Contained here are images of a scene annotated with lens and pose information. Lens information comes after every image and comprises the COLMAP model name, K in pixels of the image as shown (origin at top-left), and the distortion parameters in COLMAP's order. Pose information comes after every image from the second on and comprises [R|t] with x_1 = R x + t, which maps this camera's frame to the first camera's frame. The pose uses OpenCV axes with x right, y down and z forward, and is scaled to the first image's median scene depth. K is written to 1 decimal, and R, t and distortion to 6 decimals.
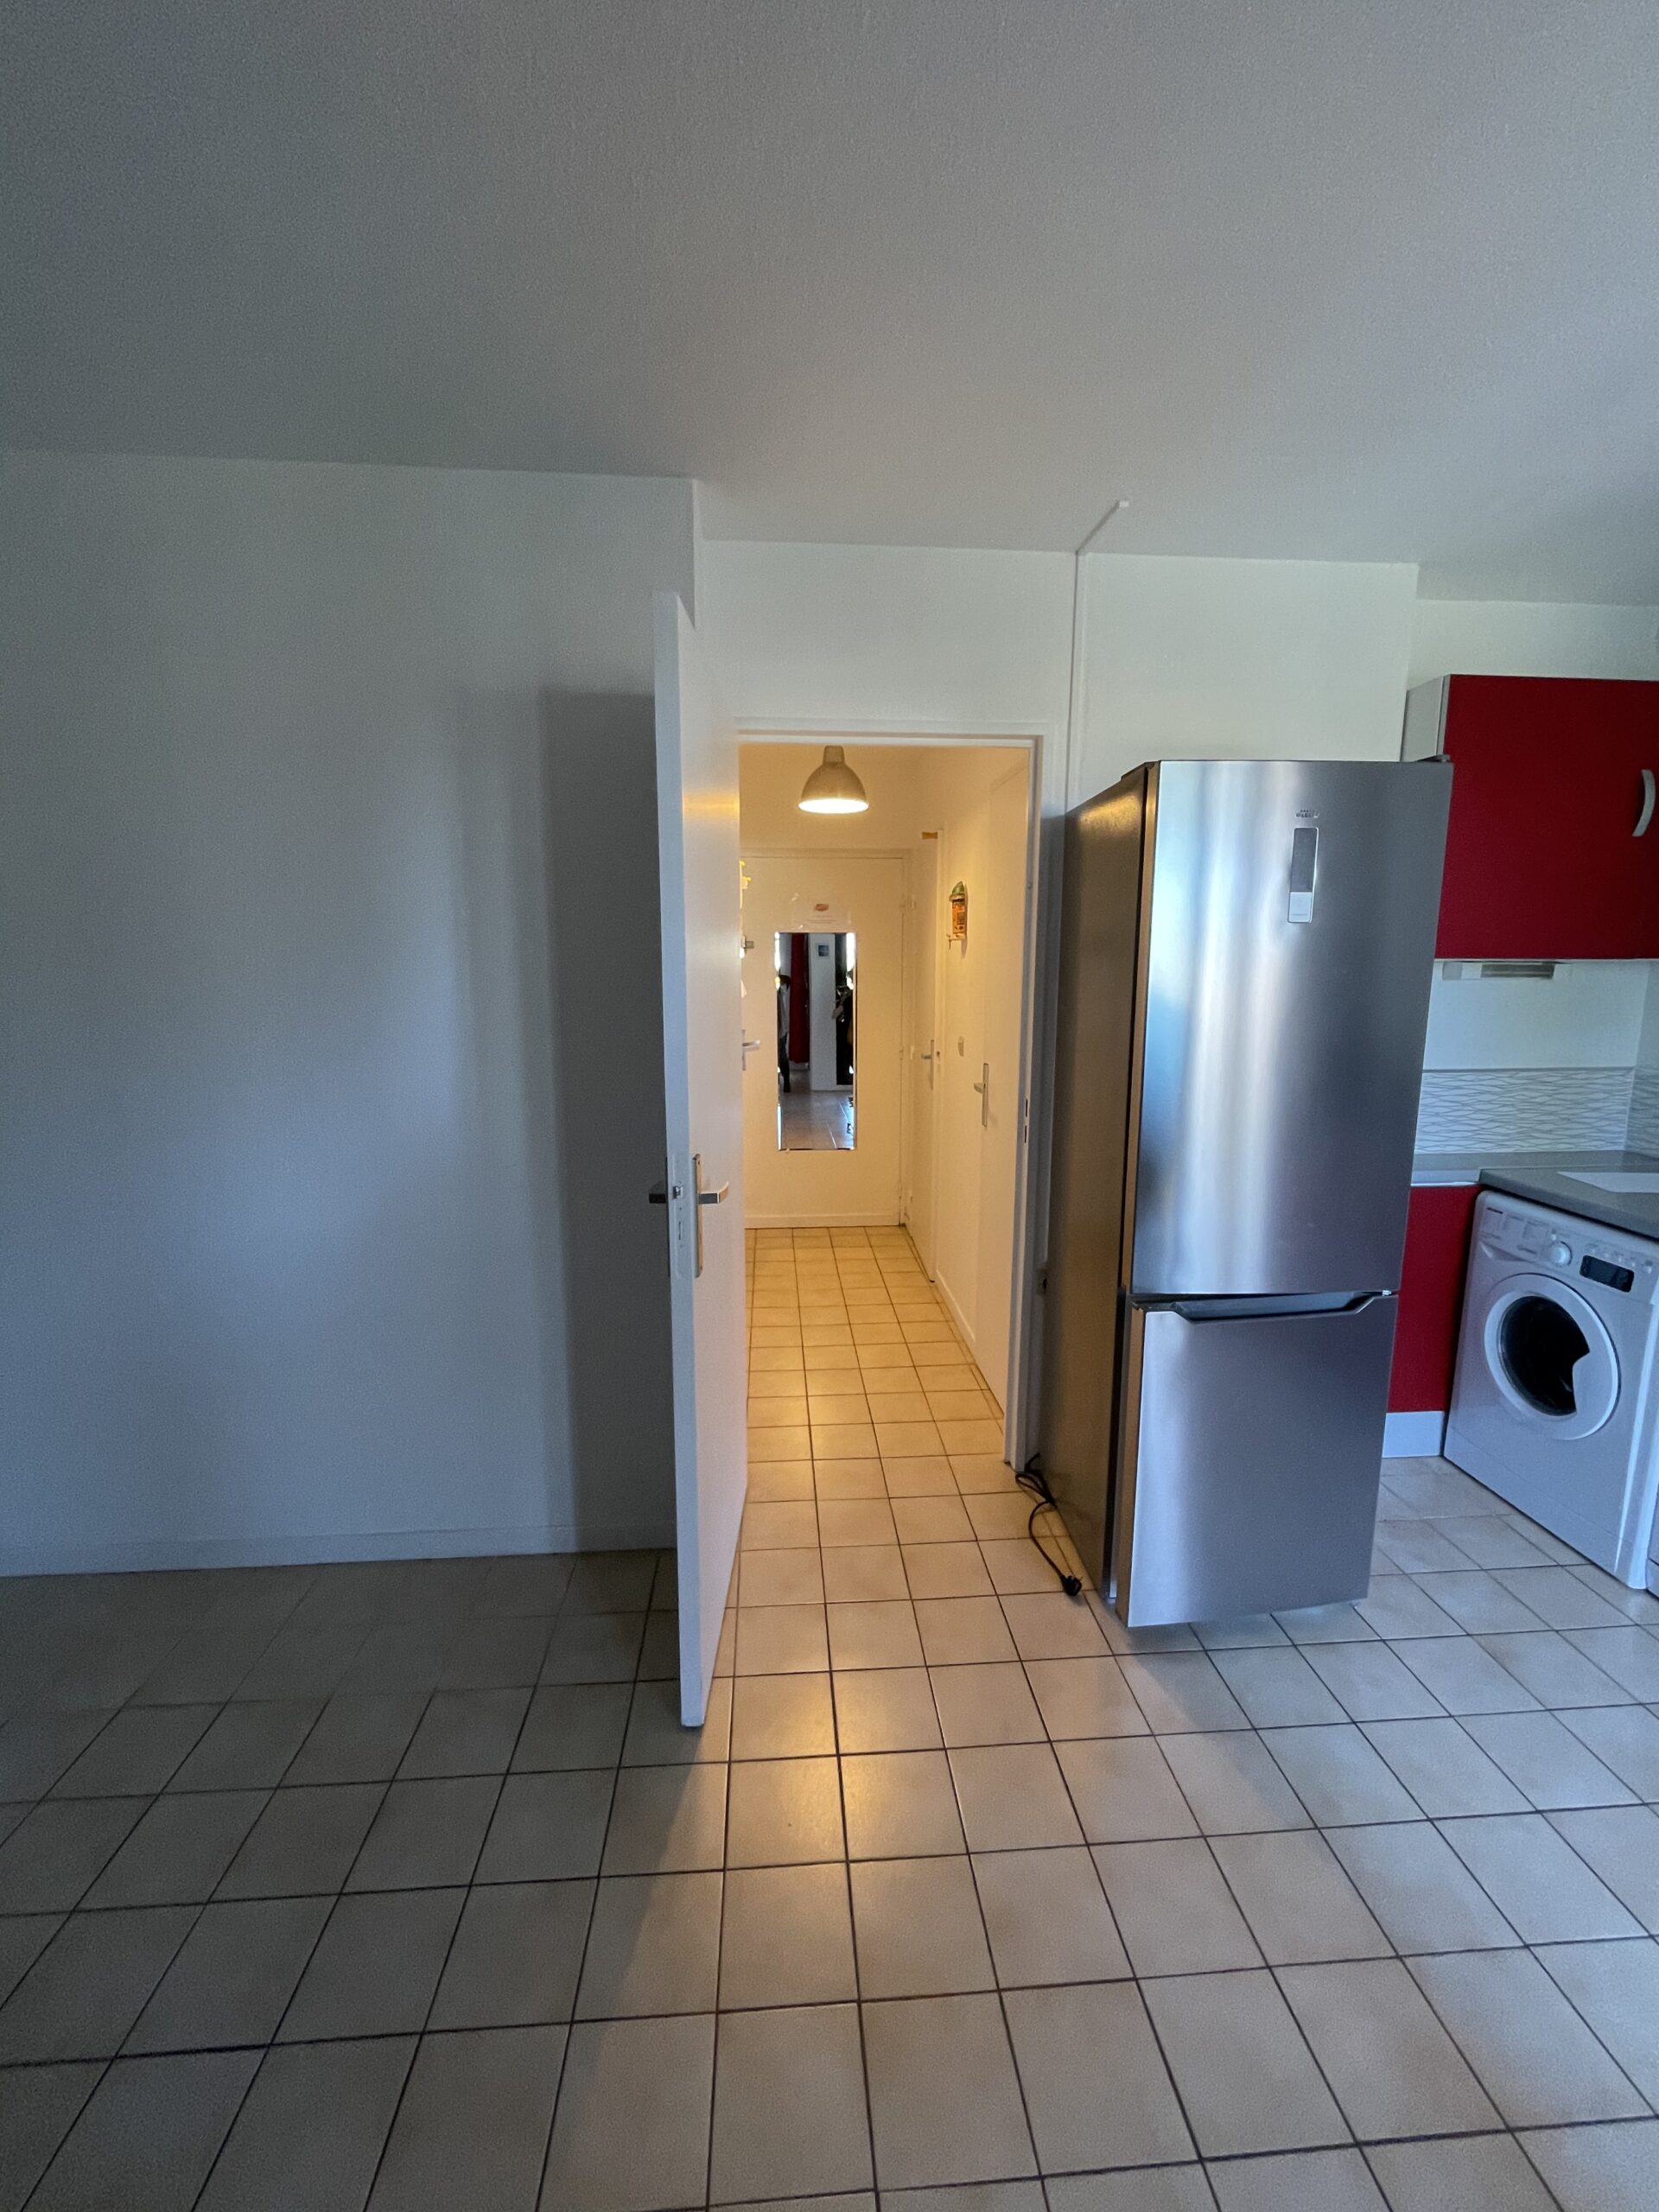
lens RADIAL K [[888.9, 0, 834.4], [0, 888.9, 1115.7], [0, 0, 1]] dist [-0.004704, 0.001284]
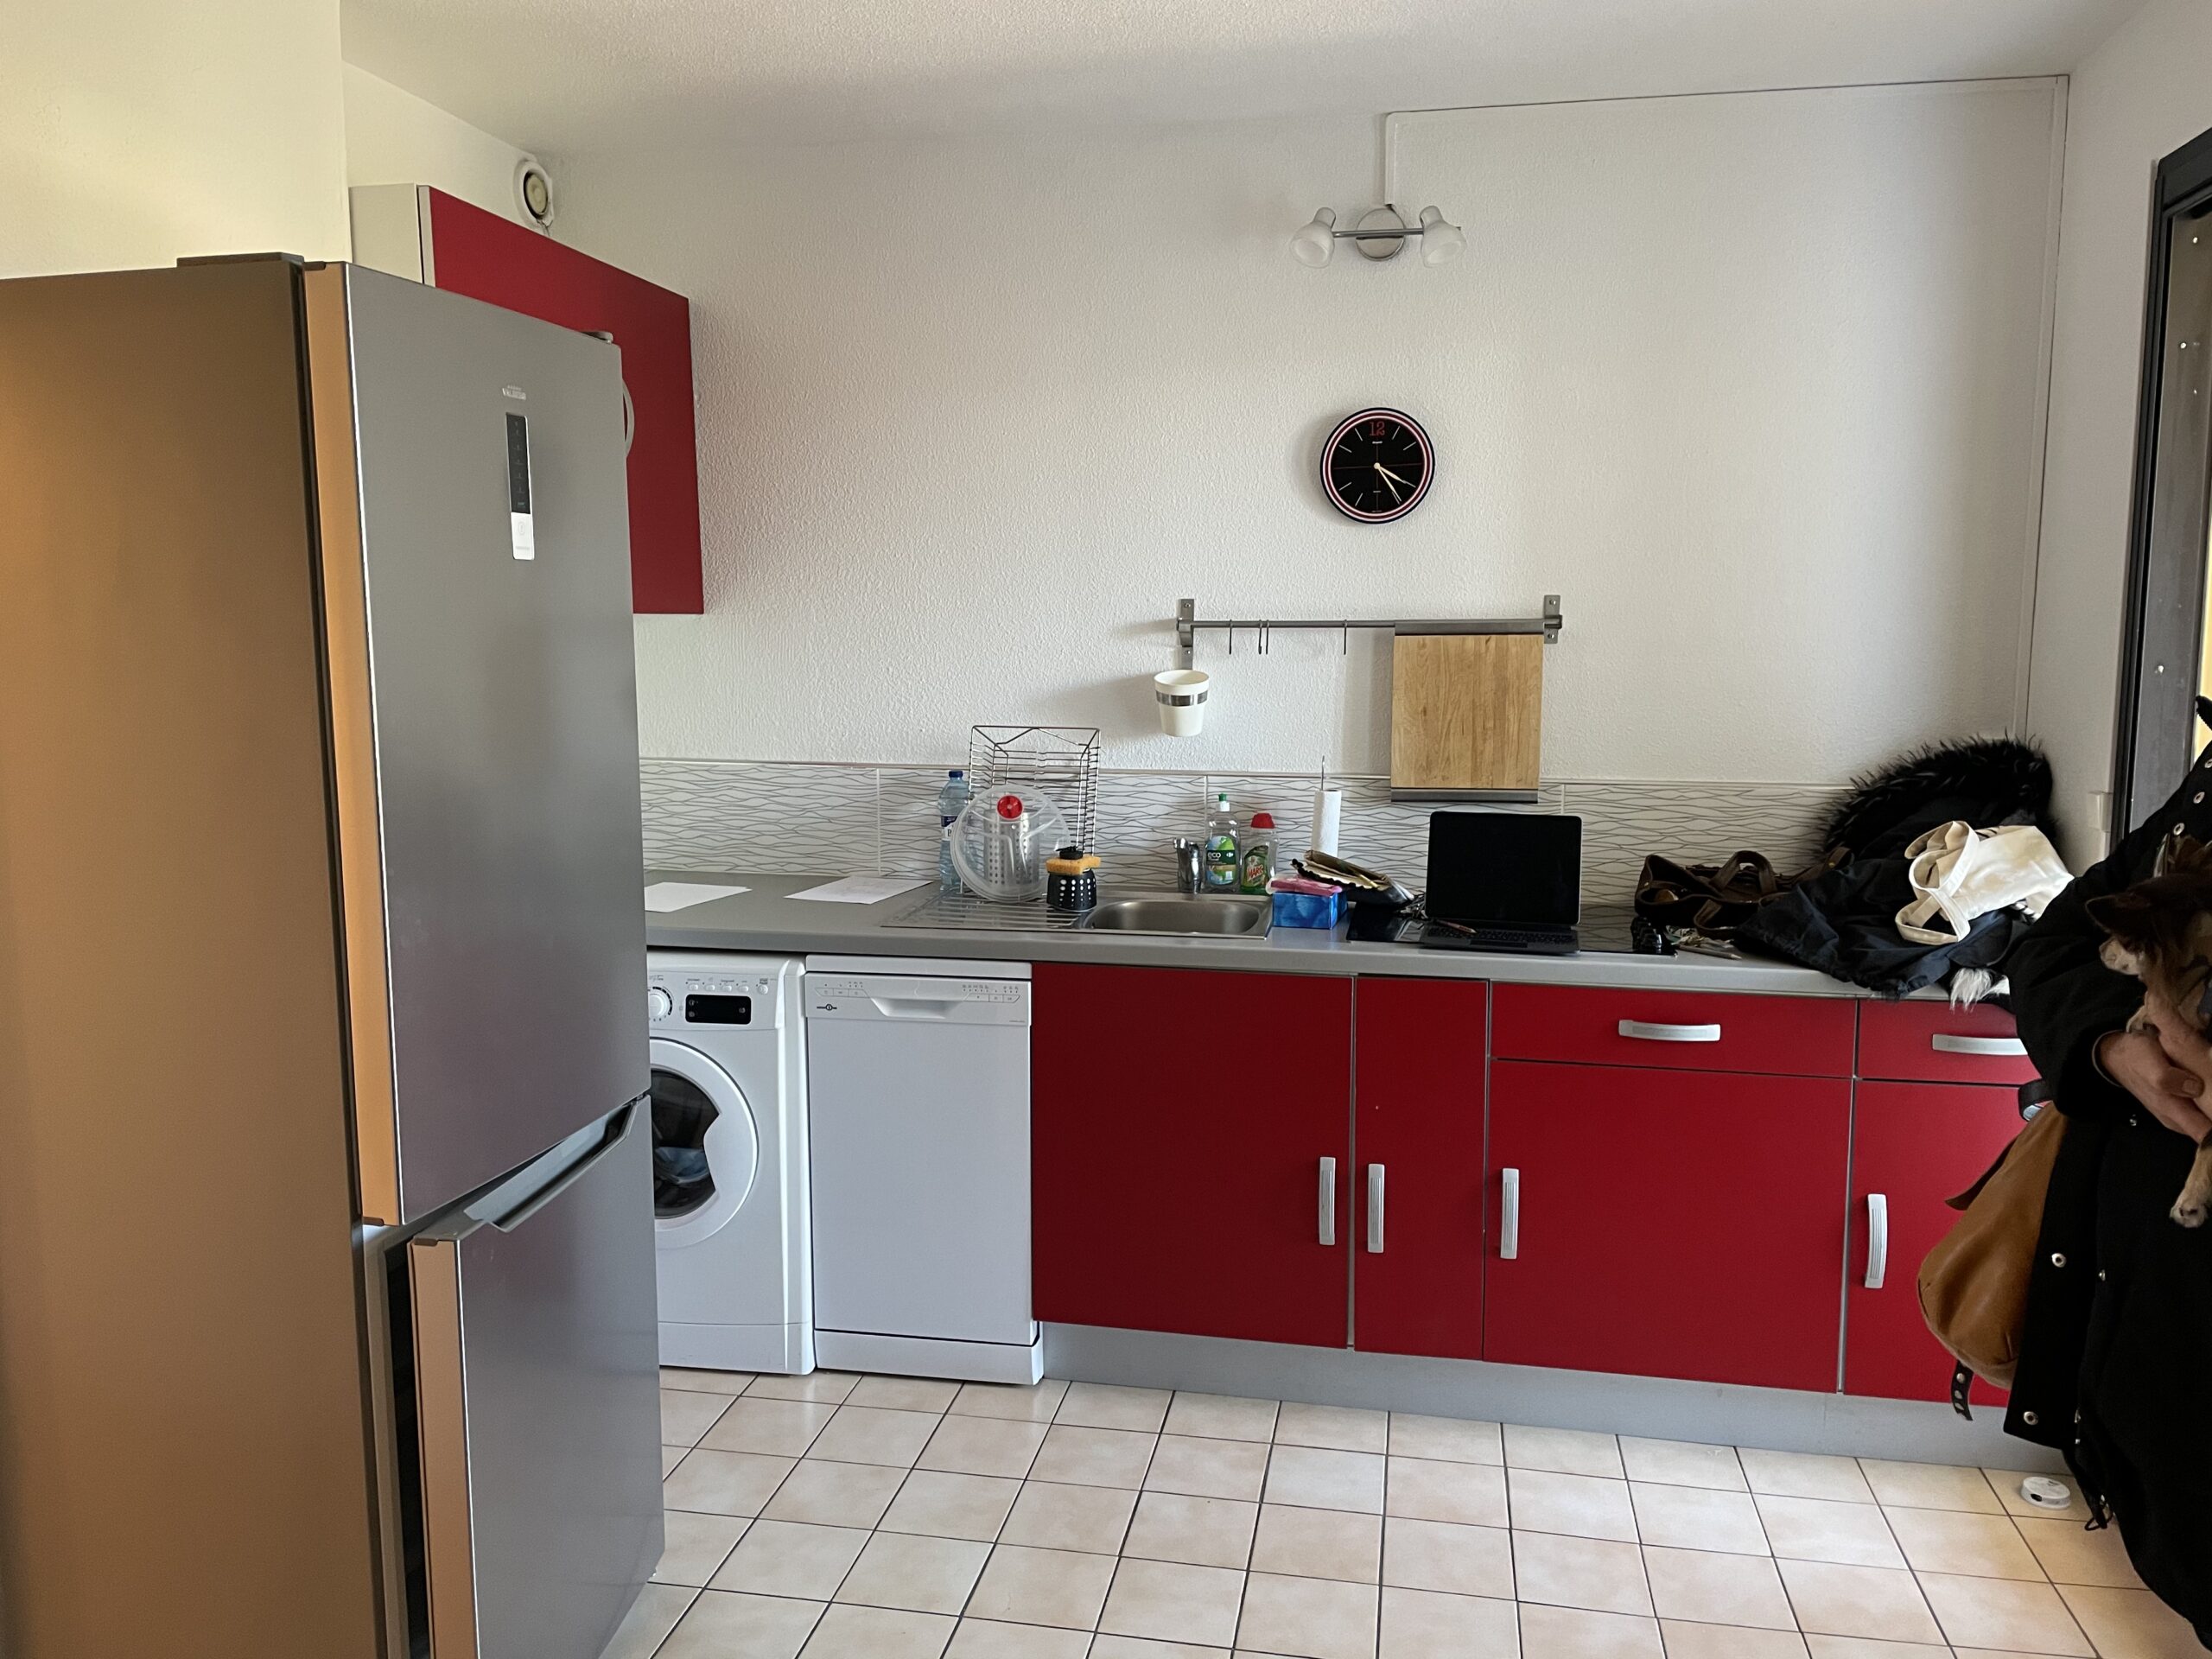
lens RADIAL K [[1670.3, 0, 1102.9], [0, 1670.3, 829.2], [0, 0, 1]] dist [0.059927, -0.041285]
pose [[0.261031, -0.121818, 0.957613, -0.462441], [0.158537, 0.983946, 0.081953, -0.049724], [-0.952223, 0.130425, 0.276153, 0.239856]]
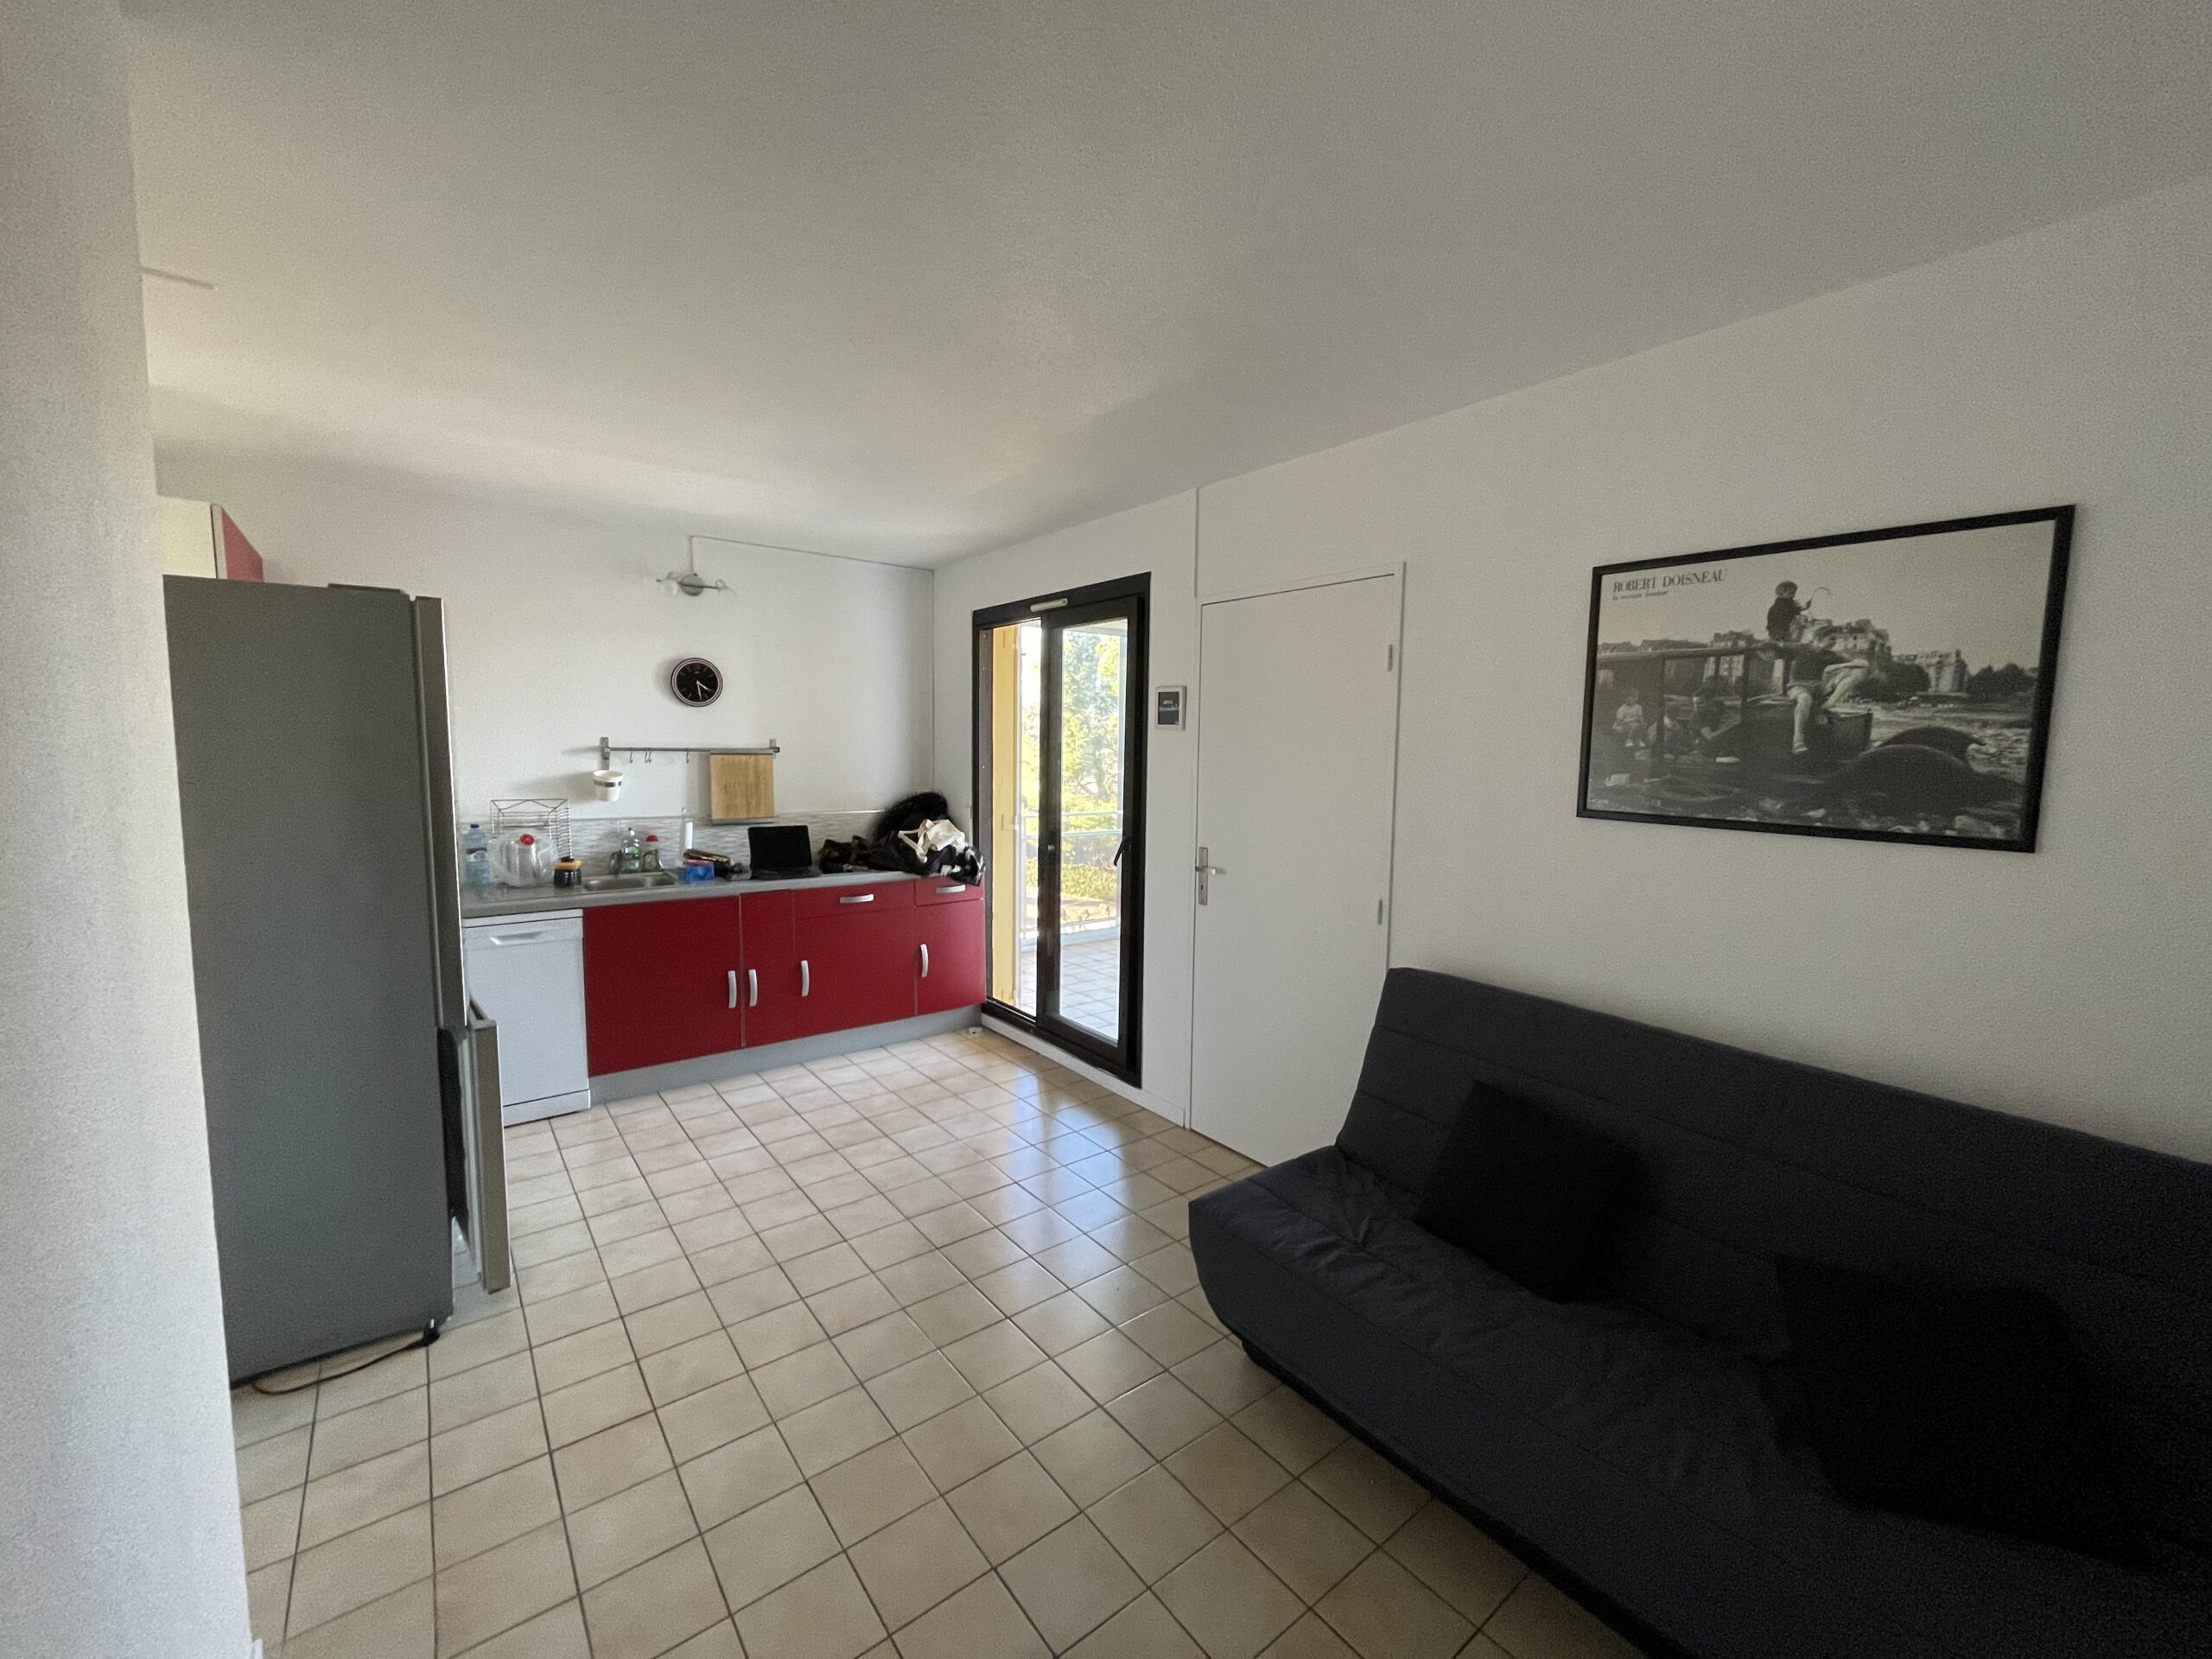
lens RADIAL K [[888.9, 0, 1109.2], [0, 888.9, 815.0], [0, 0, 1]] dist [-0.004704, 0.001284]
pose [[-0.553362, -0.075167, 0.829542, -1.004485], [0.121483, 0.977987, 0.169656, -0.157192], [-0.824034, 0.194657, -0.532049, 0.757708]]
